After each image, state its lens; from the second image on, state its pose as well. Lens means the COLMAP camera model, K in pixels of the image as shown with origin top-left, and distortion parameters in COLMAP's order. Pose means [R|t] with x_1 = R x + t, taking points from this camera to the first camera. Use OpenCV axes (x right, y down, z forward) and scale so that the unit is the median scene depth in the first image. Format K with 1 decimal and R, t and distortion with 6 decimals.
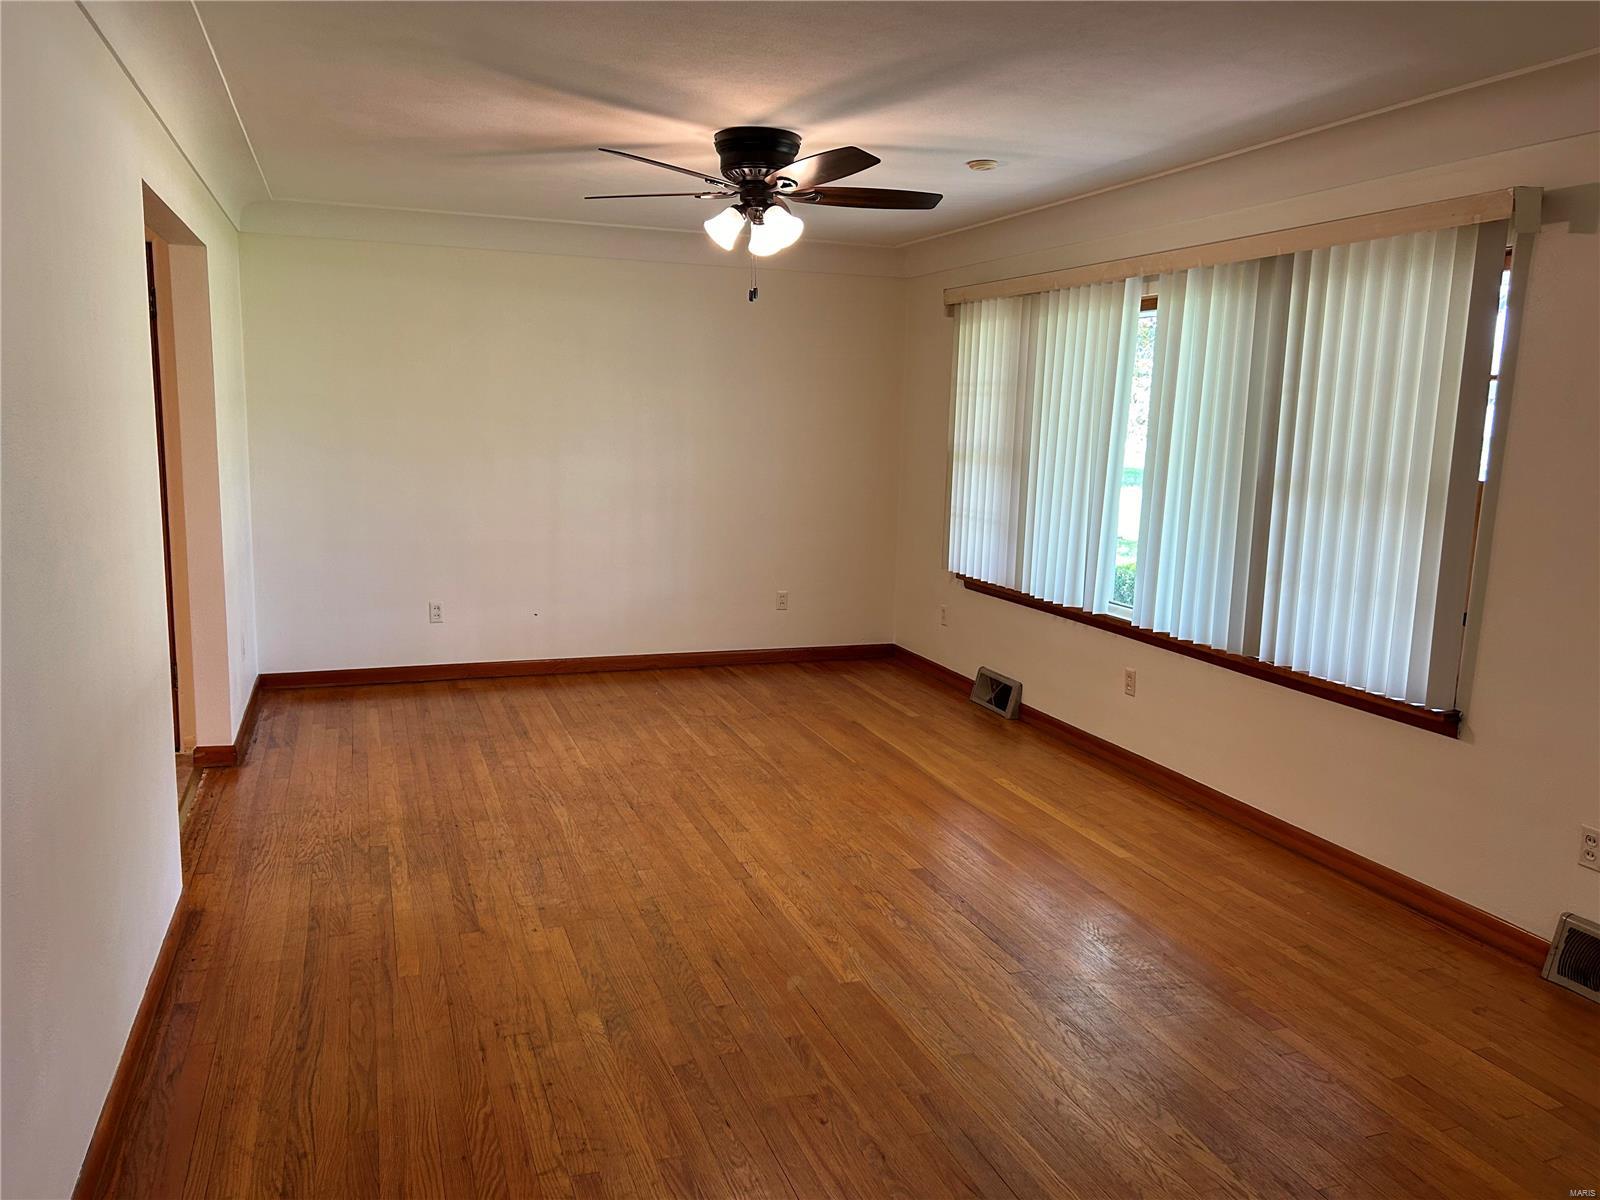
lens RADIAL K [[1214.9, 0, 786.1], [0, 1214.9, 587.2], [0, 0, 1]] dist [0.053036, -0.046052]
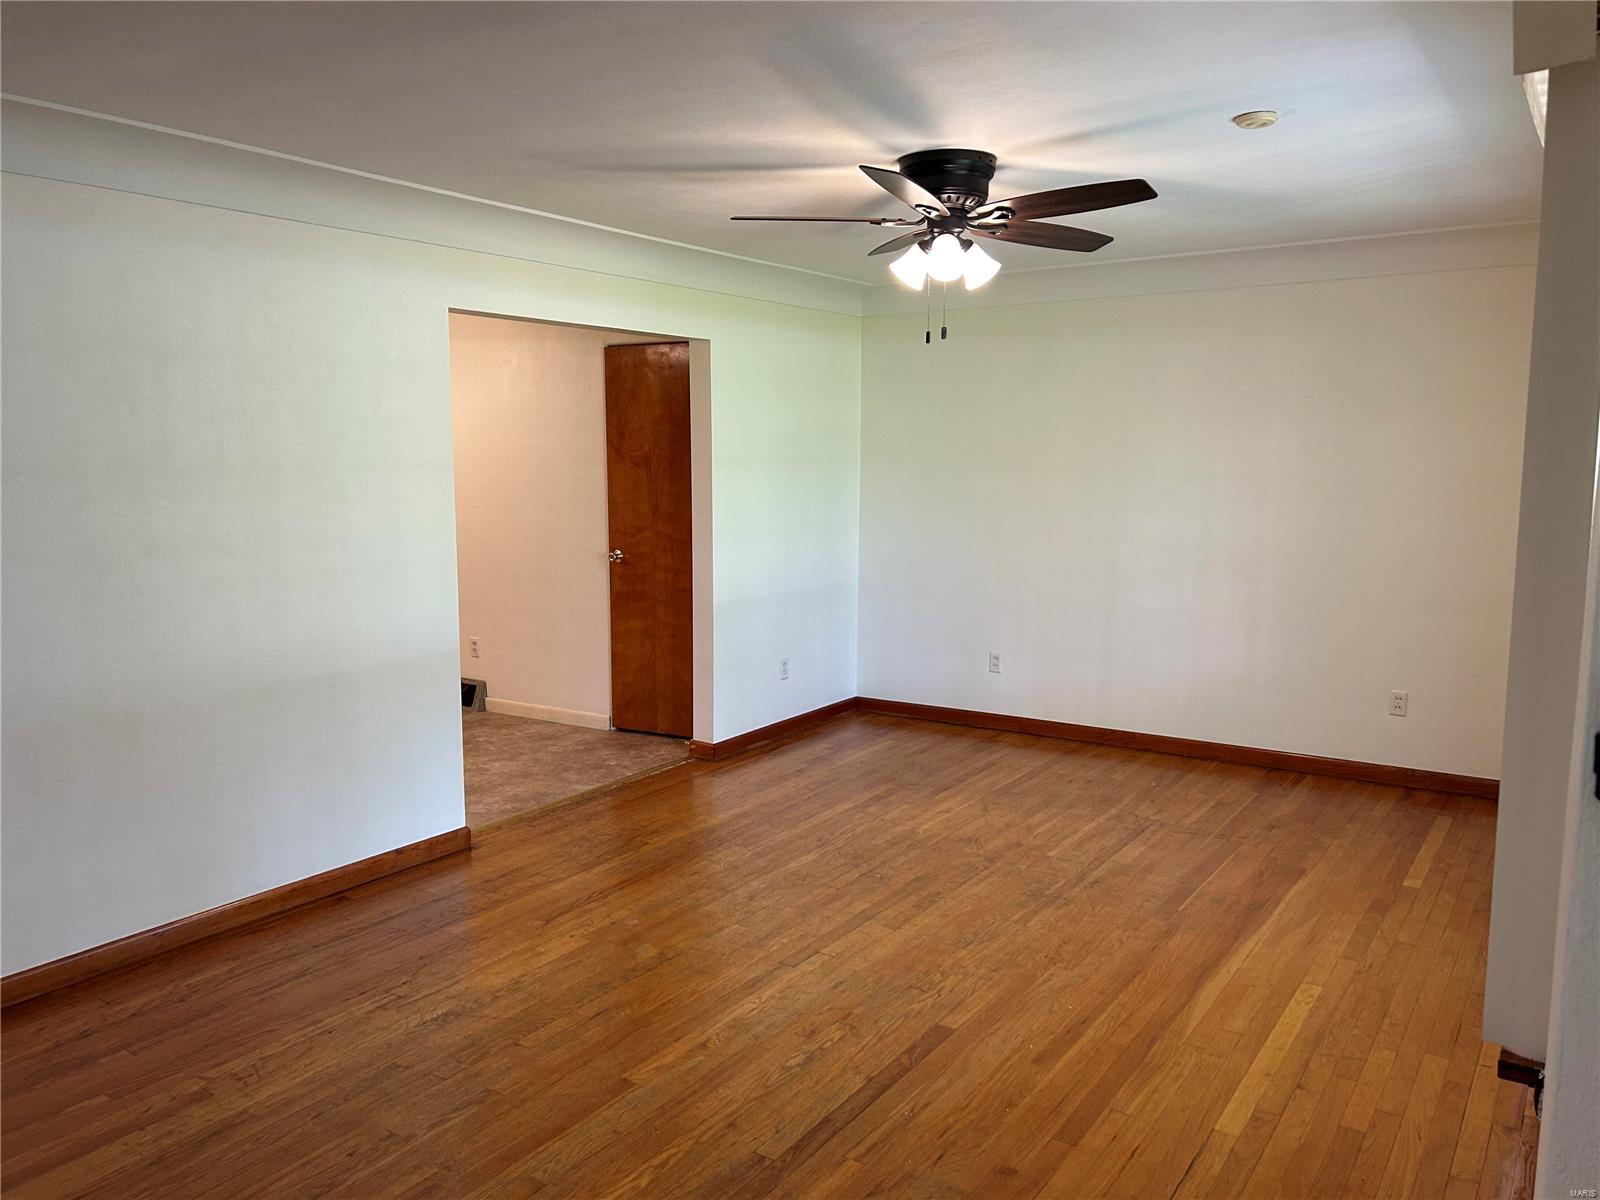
lens RADIAL K [[1214.9, 0, 796.3], [0, 1214.9, 606.1], [0, 0, 1]] dist [0.053036, -0.046052]
pose [[0.603283, 0.087116, -0.792755, 0.522239], [-0.103933, 0.994127, 0.030152, -0.048699], [0.790726, 0.064203, 0.608795, 0.315739]]
